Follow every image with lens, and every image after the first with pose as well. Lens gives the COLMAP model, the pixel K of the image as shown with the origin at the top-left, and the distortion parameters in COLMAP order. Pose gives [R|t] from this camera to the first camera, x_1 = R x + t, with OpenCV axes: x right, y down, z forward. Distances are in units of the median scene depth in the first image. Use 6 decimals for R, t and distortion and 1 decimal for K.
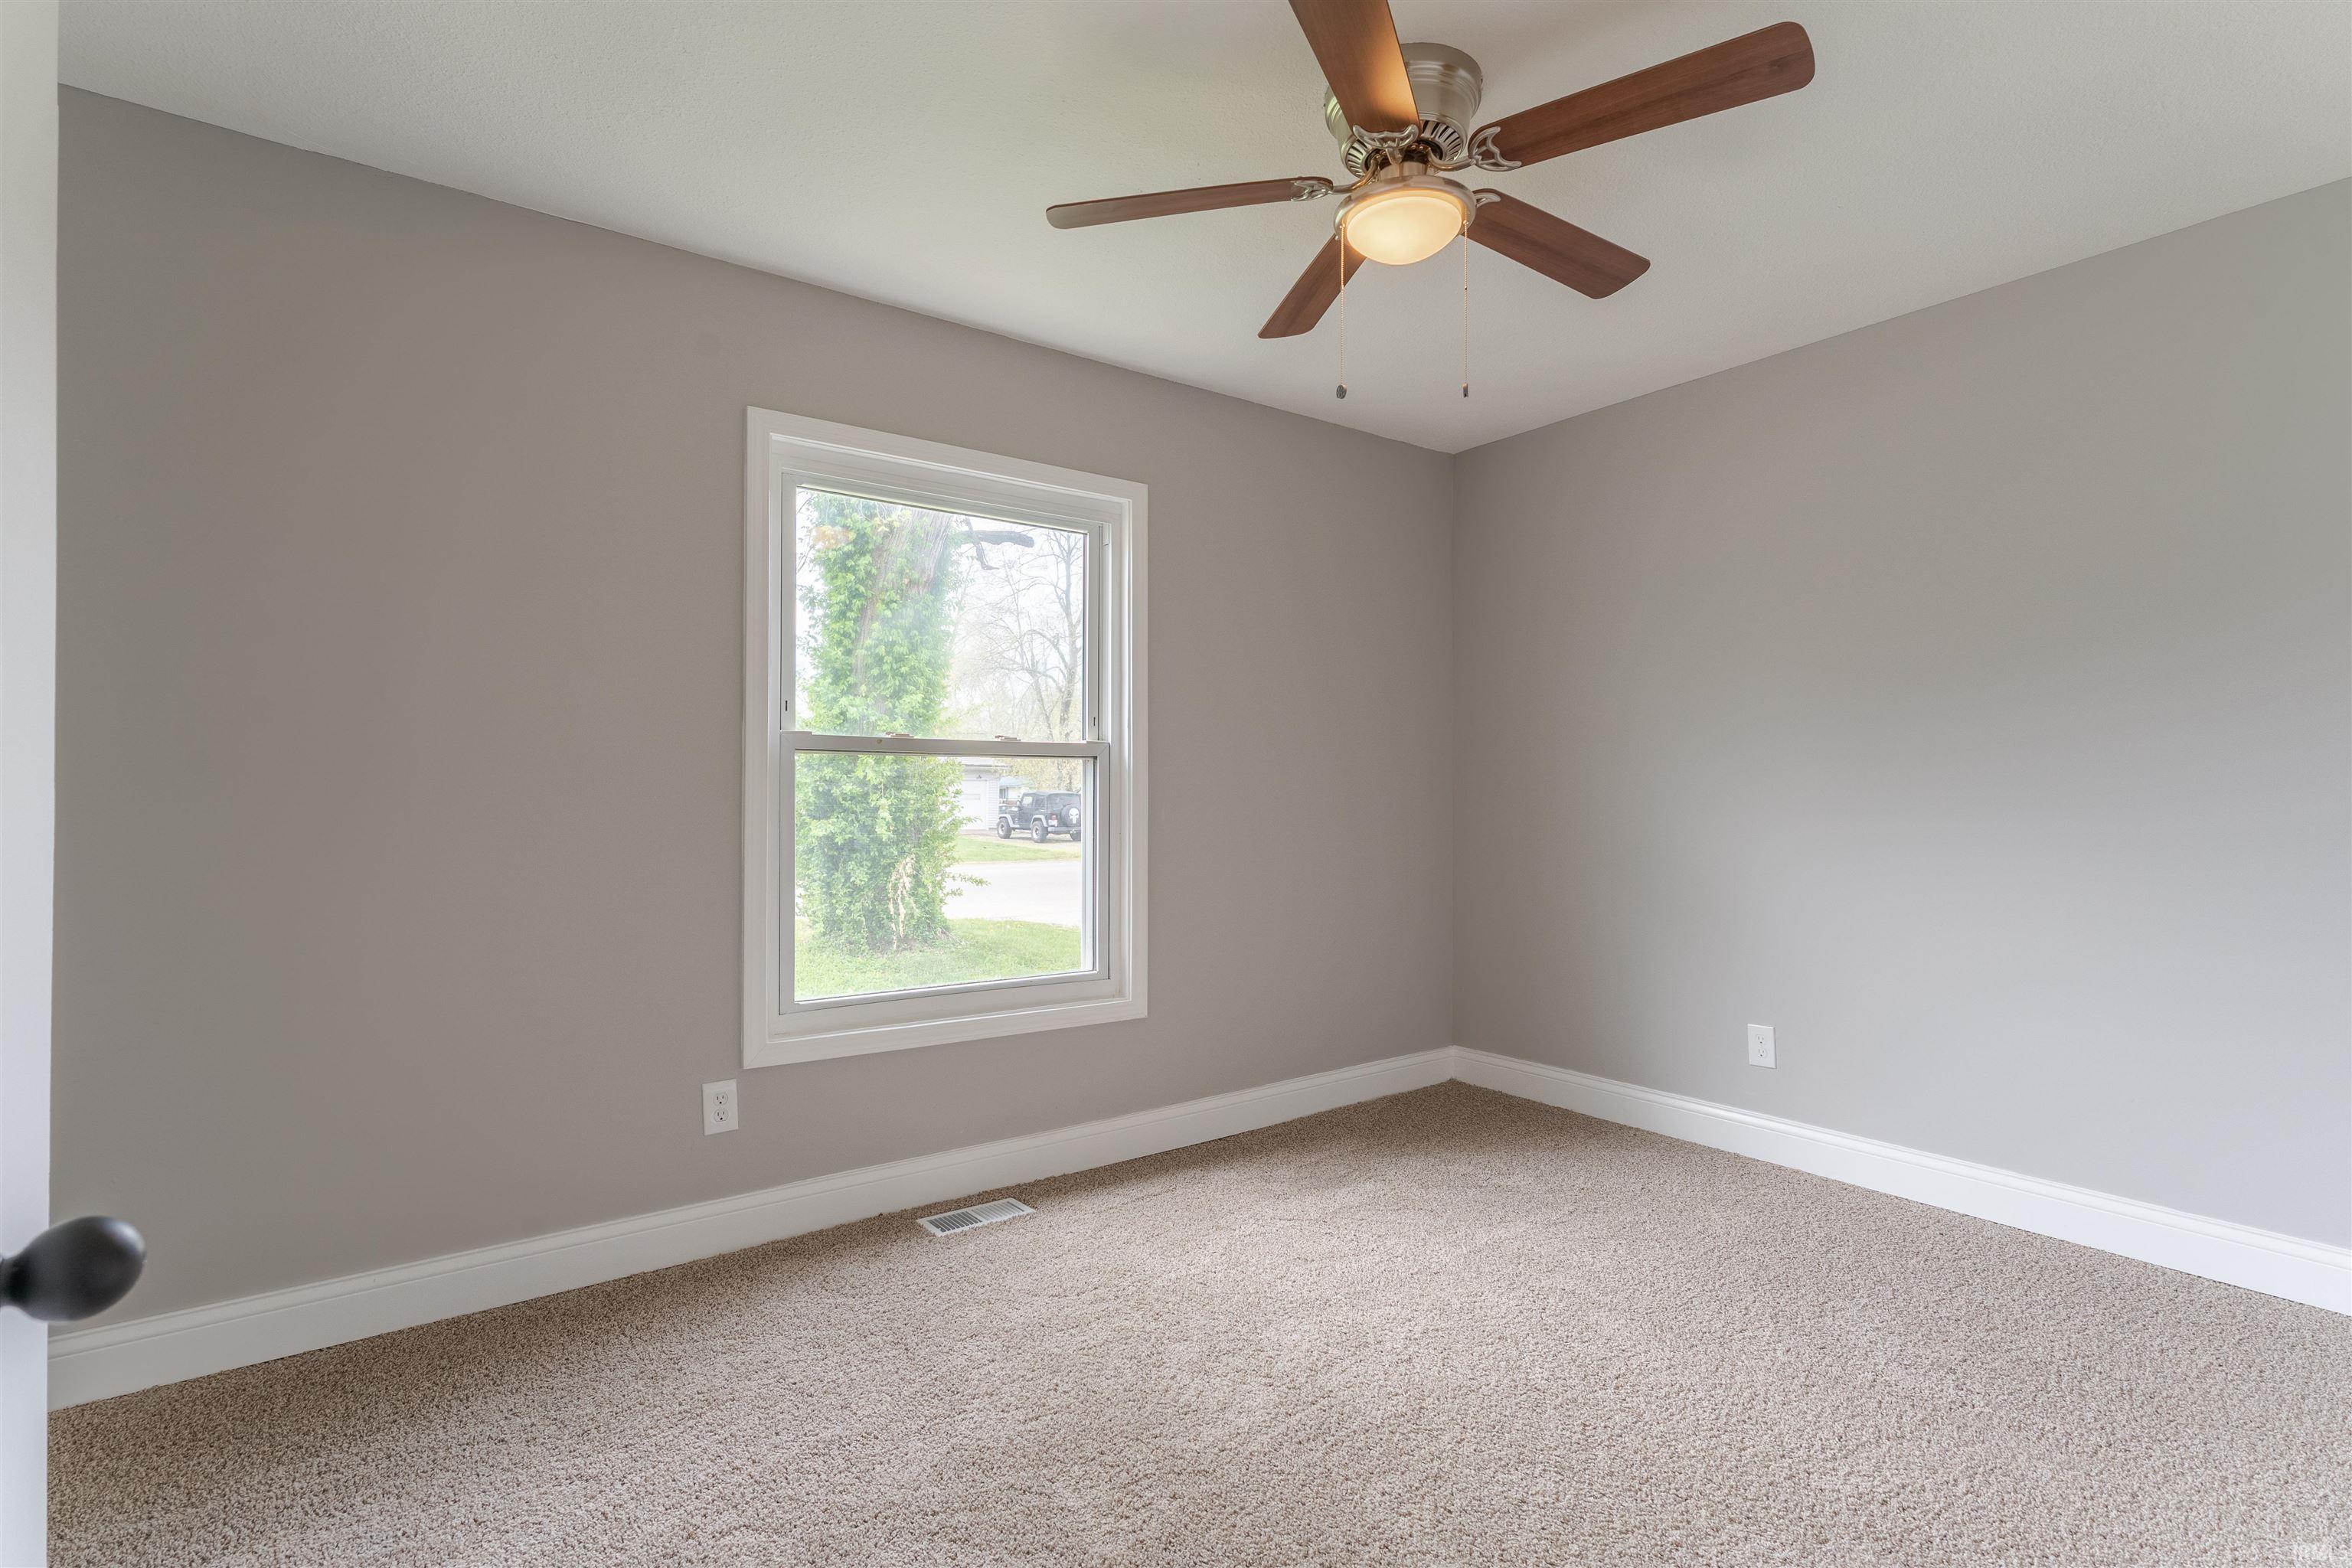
lens RADIAL K [[1128.2, 0, 1165.6], [0, 1128.2, 780.9], [0, 0, 1]] dist [0.004035, 0.000199]
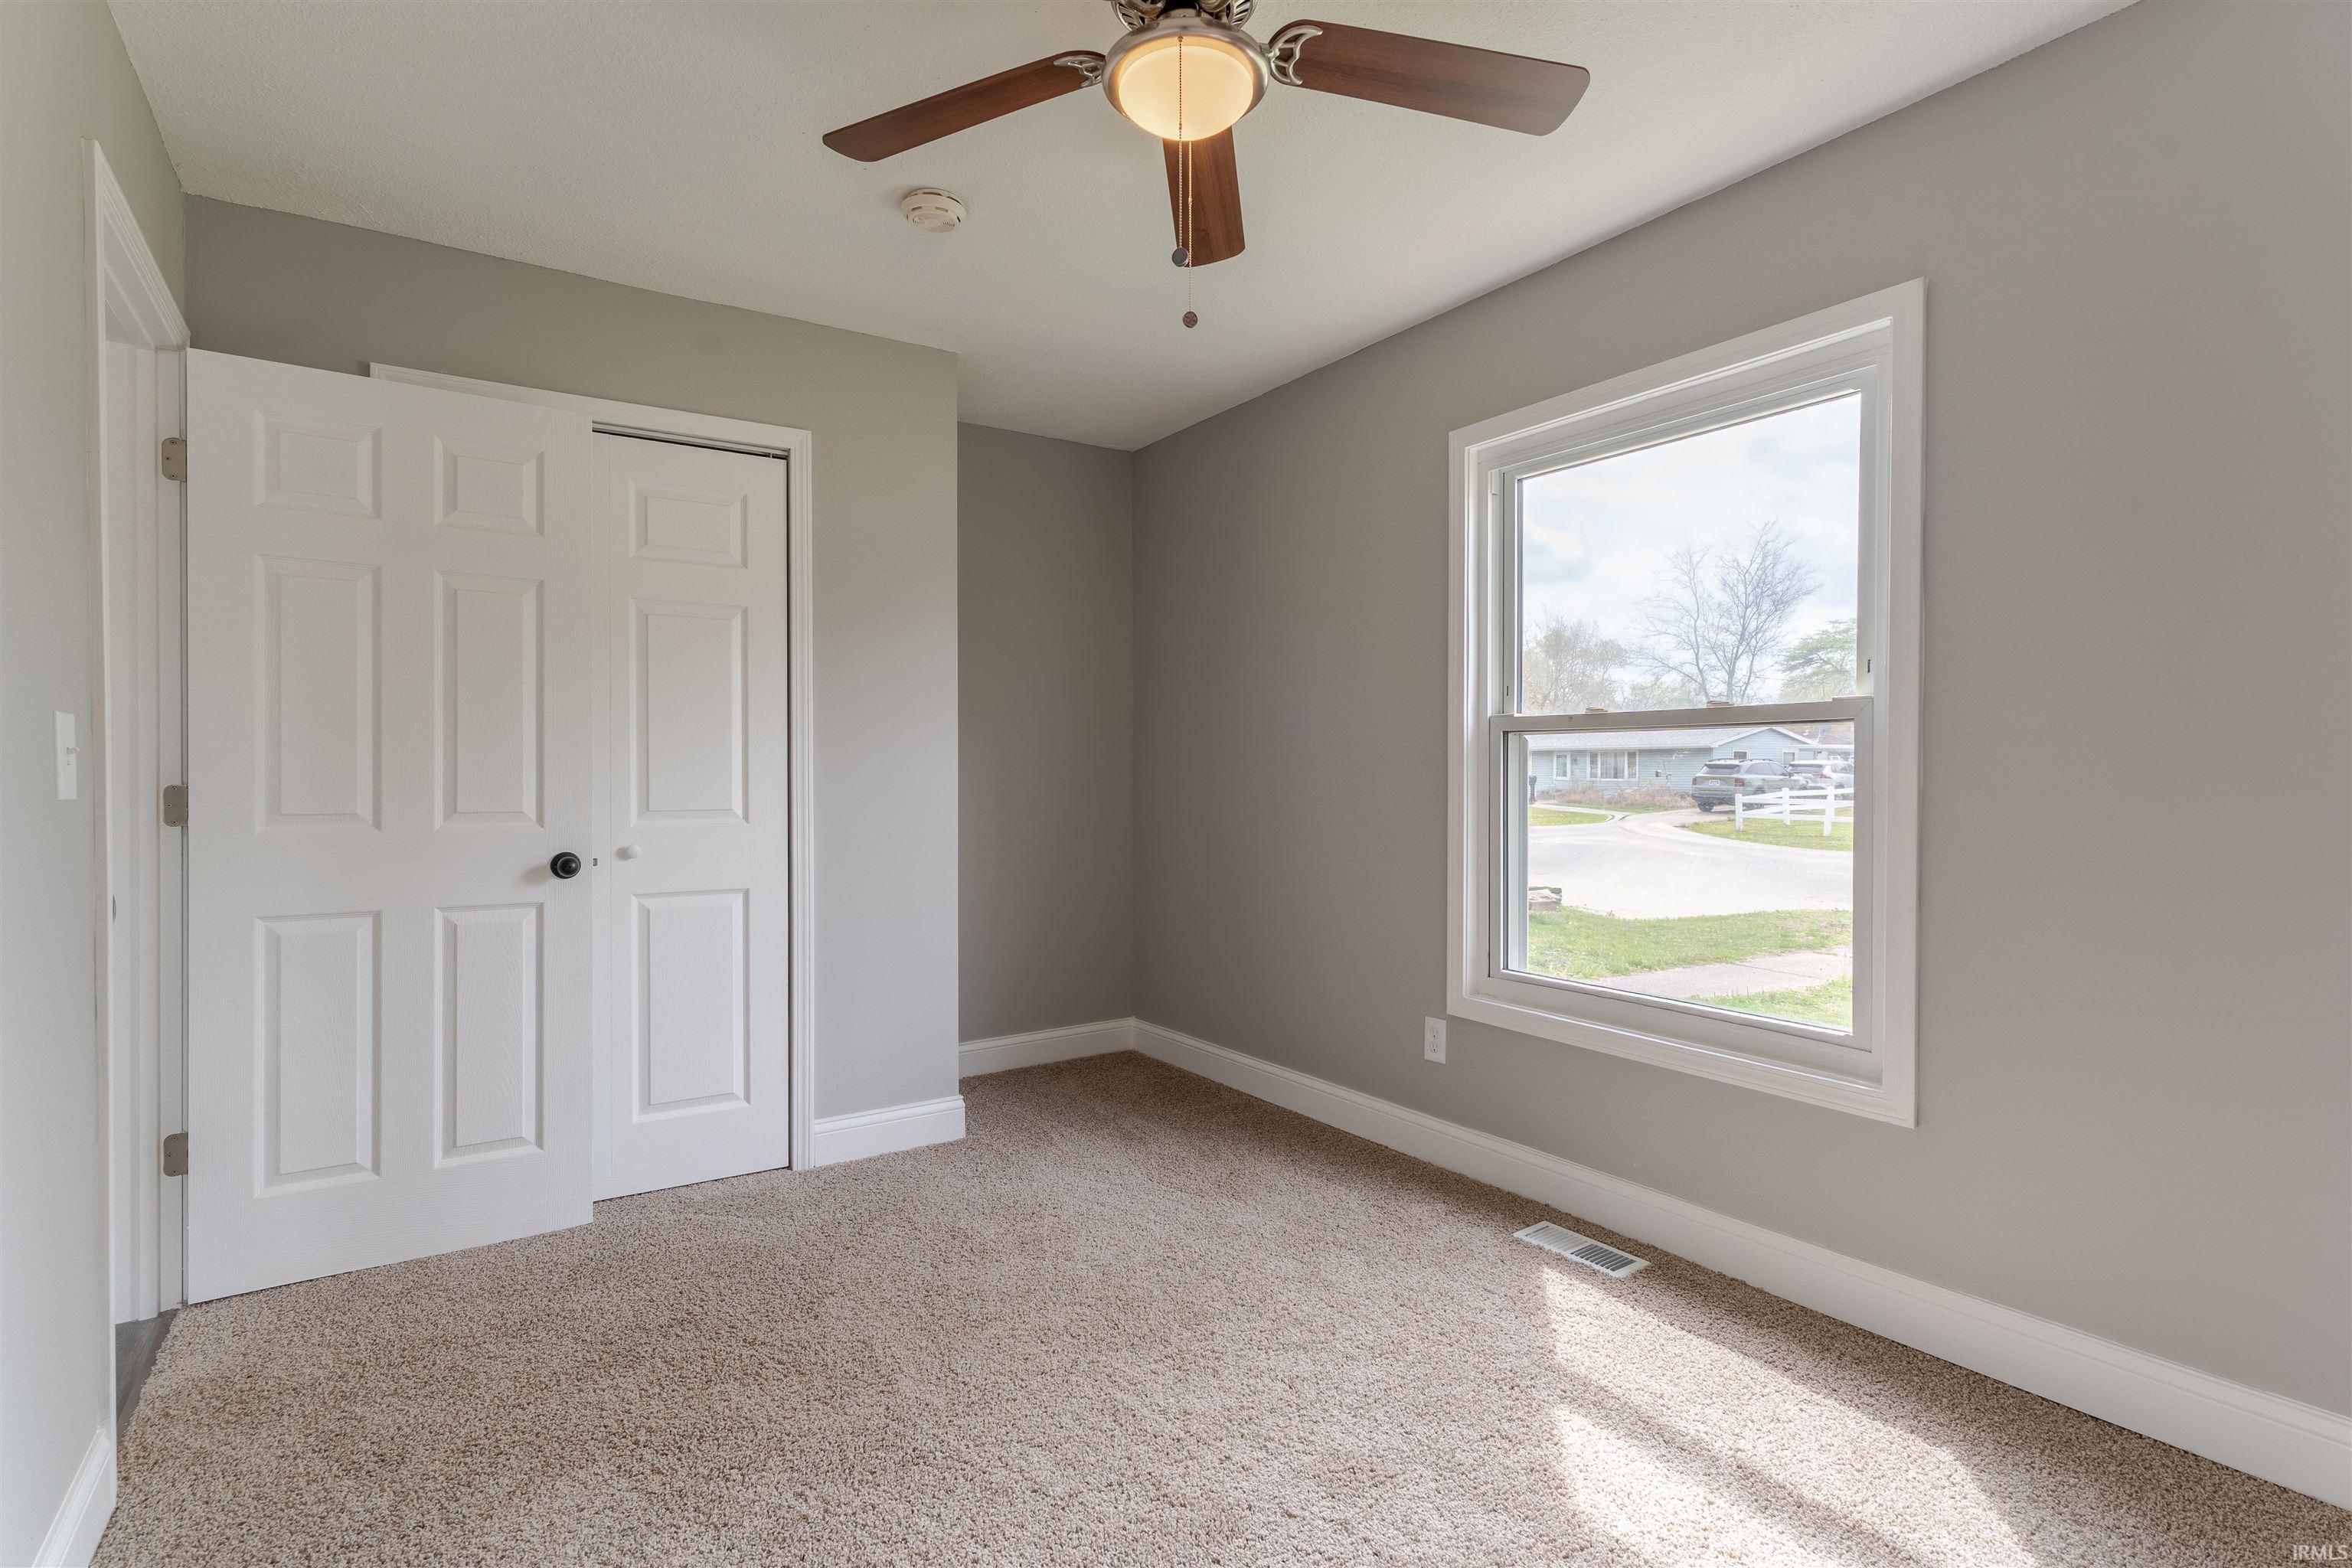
lens RADIAL K [[1128.2, 0, 1165.6], [0, 1128.2, 780.9], [0, 0, 1]] dist [0.004035, 0.000199]
pose [[-0.033050, 0.006456, -0.999433, 0.722344], [0.010509, 0.999926, 0.006112, 0.008114], [0.999398, -0.010301, -0.033116, 0.697480]]
